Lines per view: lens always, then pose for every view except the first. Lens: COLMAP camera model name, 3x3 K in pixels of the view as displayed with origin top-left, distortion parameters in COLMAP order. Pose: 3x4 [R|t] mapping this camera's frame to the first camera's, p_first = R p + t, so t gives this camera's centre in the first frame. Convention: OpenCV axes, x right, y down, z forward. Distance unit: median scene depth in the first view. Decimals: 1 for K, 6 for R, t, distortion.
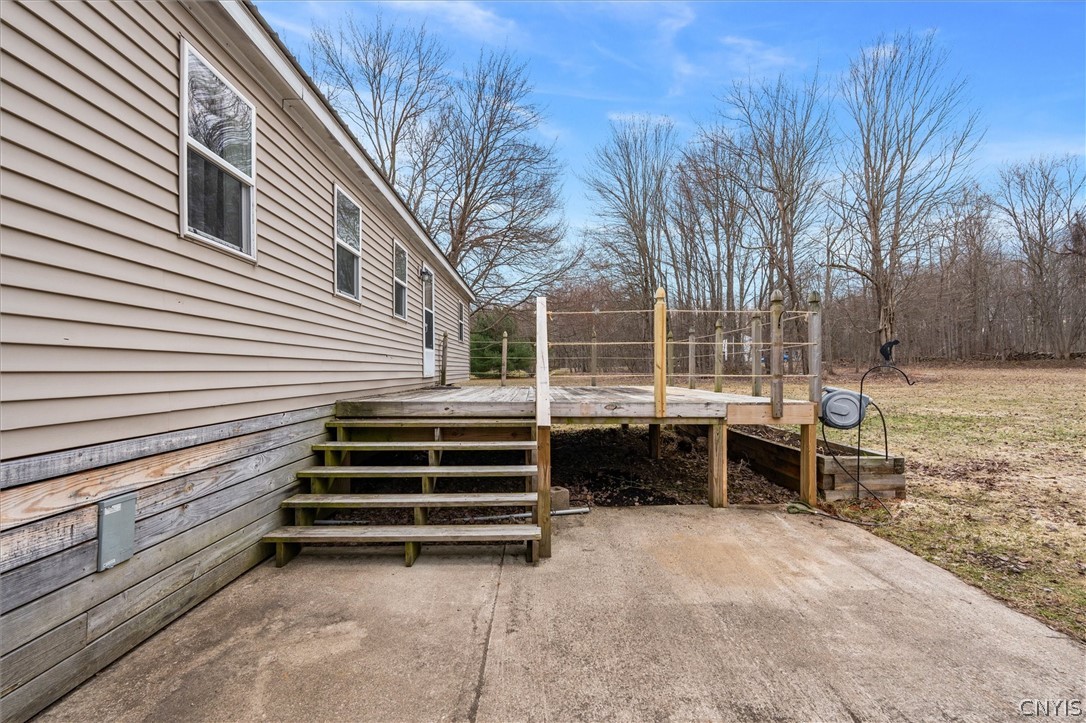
lens RADIAL K [[478.8, 0, 548.4], [0, 478.8, 368.4], [0, 0, 1]] dist [-0.000266, 0.000053]
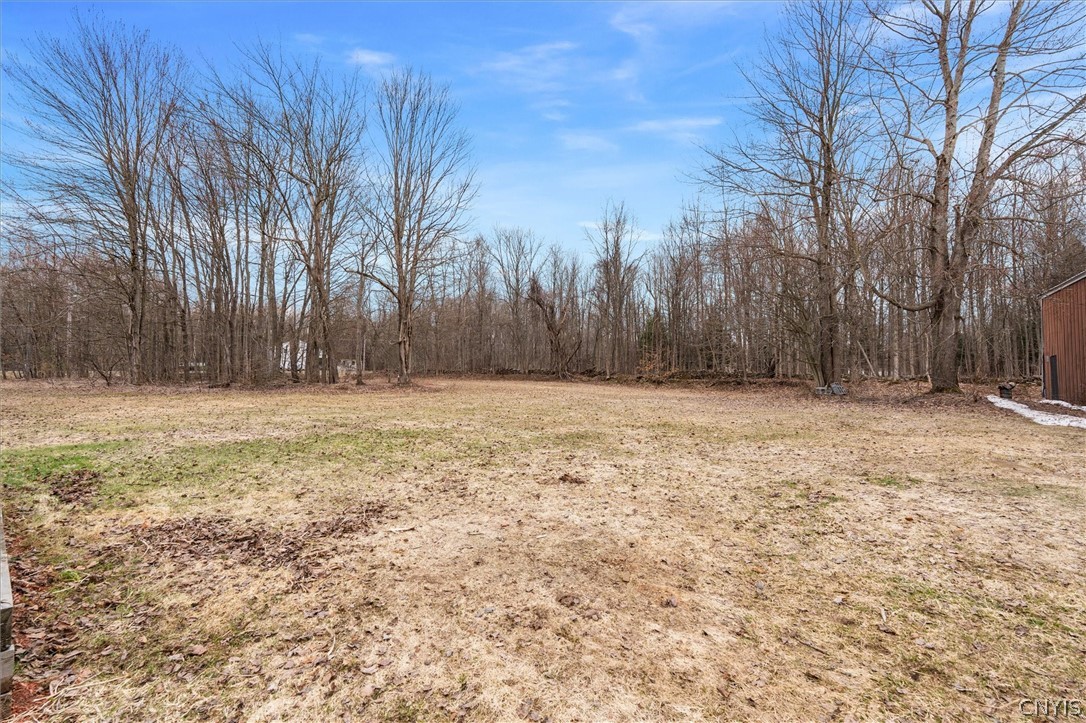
lens RADIAL K [[470.3, 0, 543.0], [0, 470.3, 361.5], [0, 0, 1]] dist [-0.001485, -0.000216]
pose [[0.661986, 0.042680, 0.748300, 0.089161], [-0.017214, 0.998980, -0.041750, 0.000119], [-0.749318, 0.014757, 0.662046, 0.057799]]
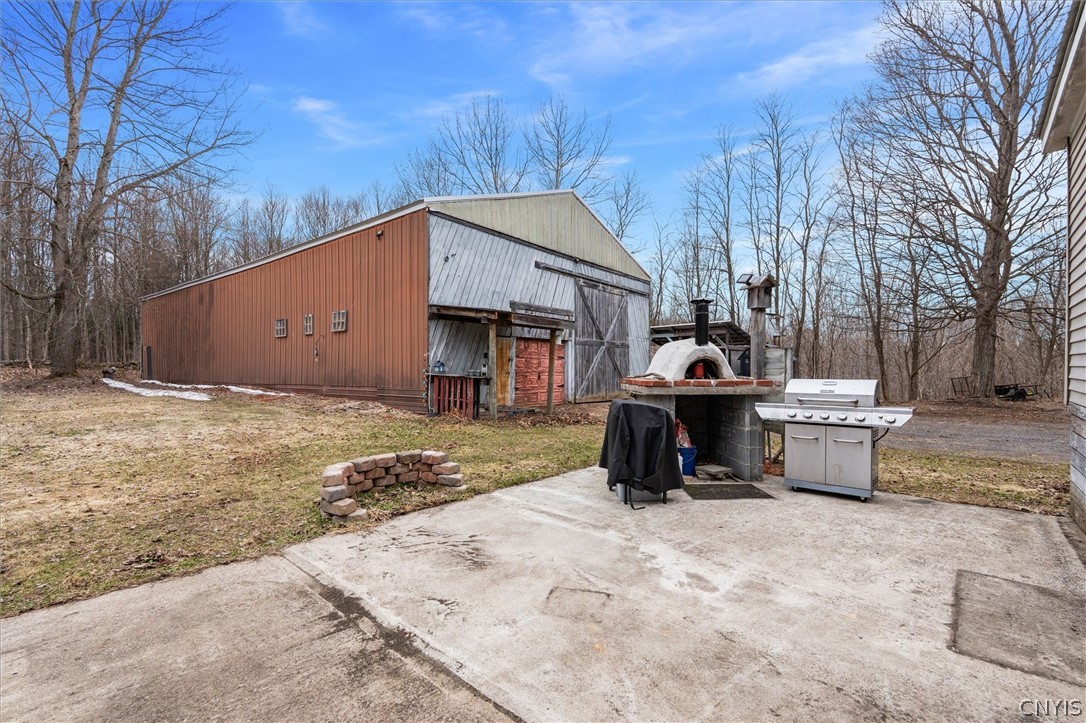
lens RADIAL K [[478.8, 0, 548.4], [0, 478.8, 368.4], [0, 0, 1]] dist [-0.000266, 0.000053]
pose [[-0.724776, 0.007611, 0.688942, -0.036798], [0.006299, 0.999970, -0.004420, 0.000682], [-0.688956, 0.001136, -0.724803, 0.080703]]
